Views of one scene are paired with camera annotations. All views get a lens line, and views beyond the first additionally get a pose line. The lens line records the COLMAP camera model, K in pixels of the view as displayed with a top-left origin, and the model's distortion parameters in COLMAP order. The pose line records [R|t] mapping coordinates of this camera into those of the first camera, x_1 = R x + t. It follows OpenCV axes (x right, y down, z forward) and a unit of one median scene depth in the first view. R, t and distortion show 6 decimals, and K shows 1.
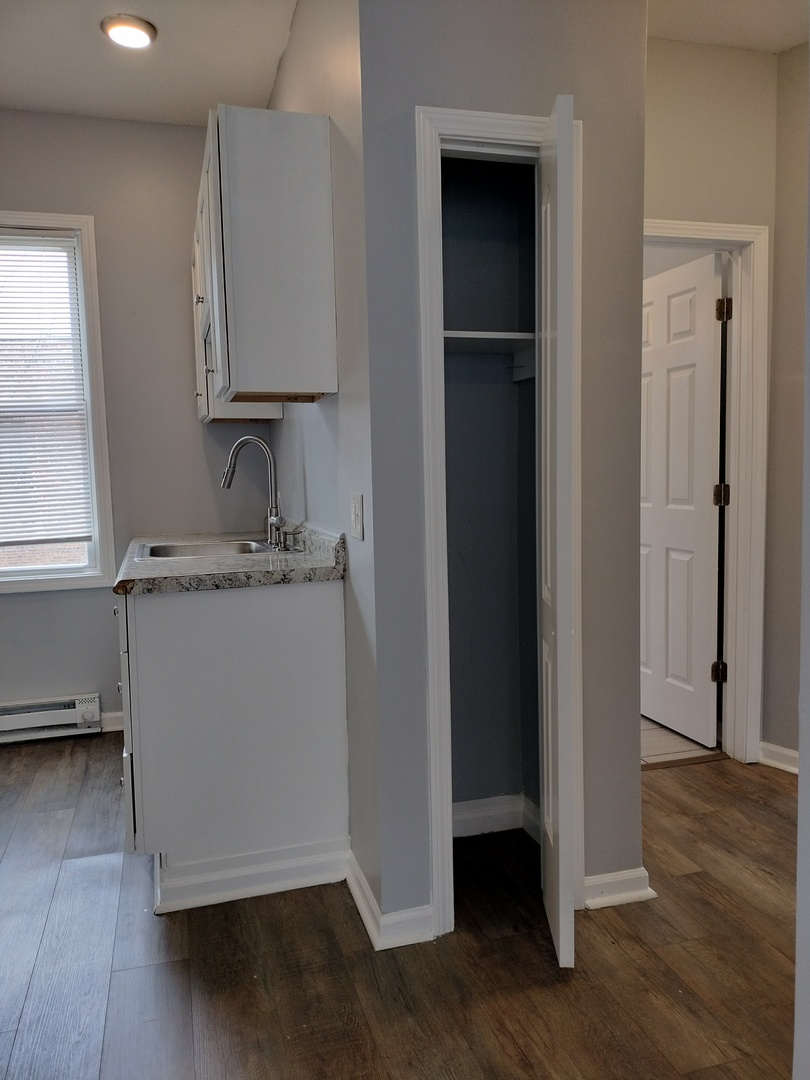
lens RADIAL K [[817.8, 0, 412.1], [0, 817.8, 537.7], [0, 0, 1]] dist [0.039176, -0.031594]
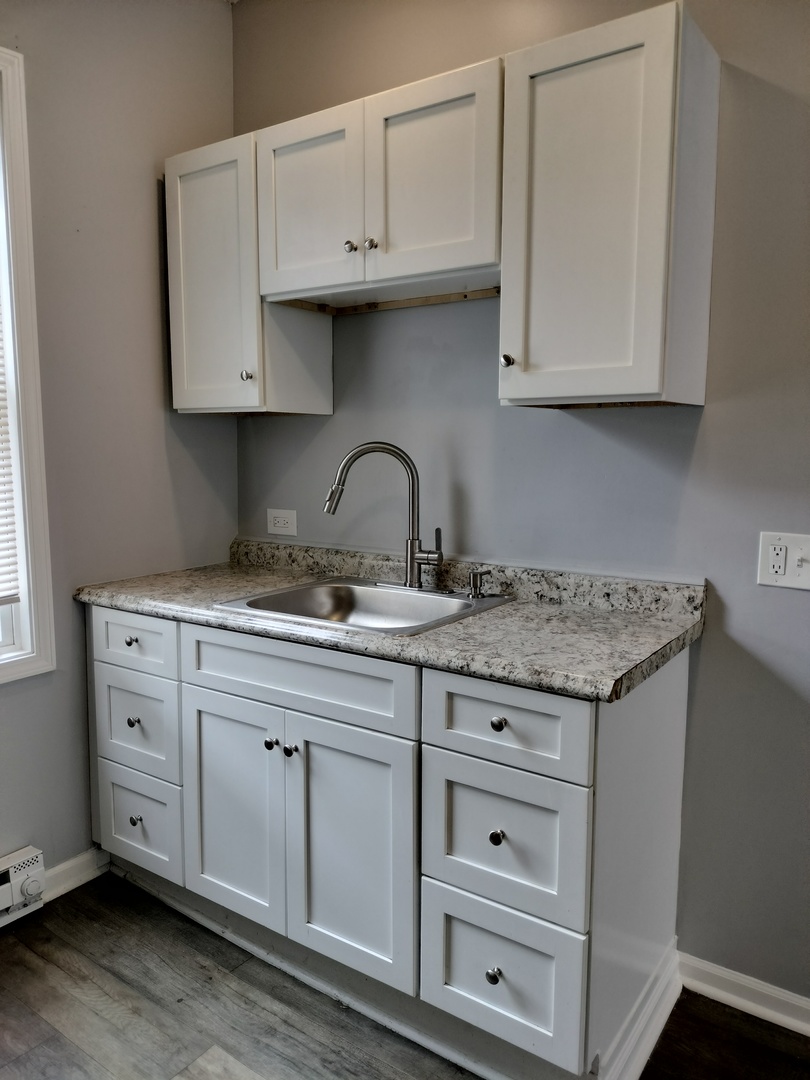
lens RADIAL K [[817.8, 0, 401.6], [0, 817.8, 540.0], [0, 0, 1]] dist [0.039176, -0.031594]
pose [[0.788770, -0.060131, 0.611741, -0.575033], [0.037096, 0.998046, 0.050272, -0.066725], [-0.613569, -0.016959, 0.789459, 0.377219]]
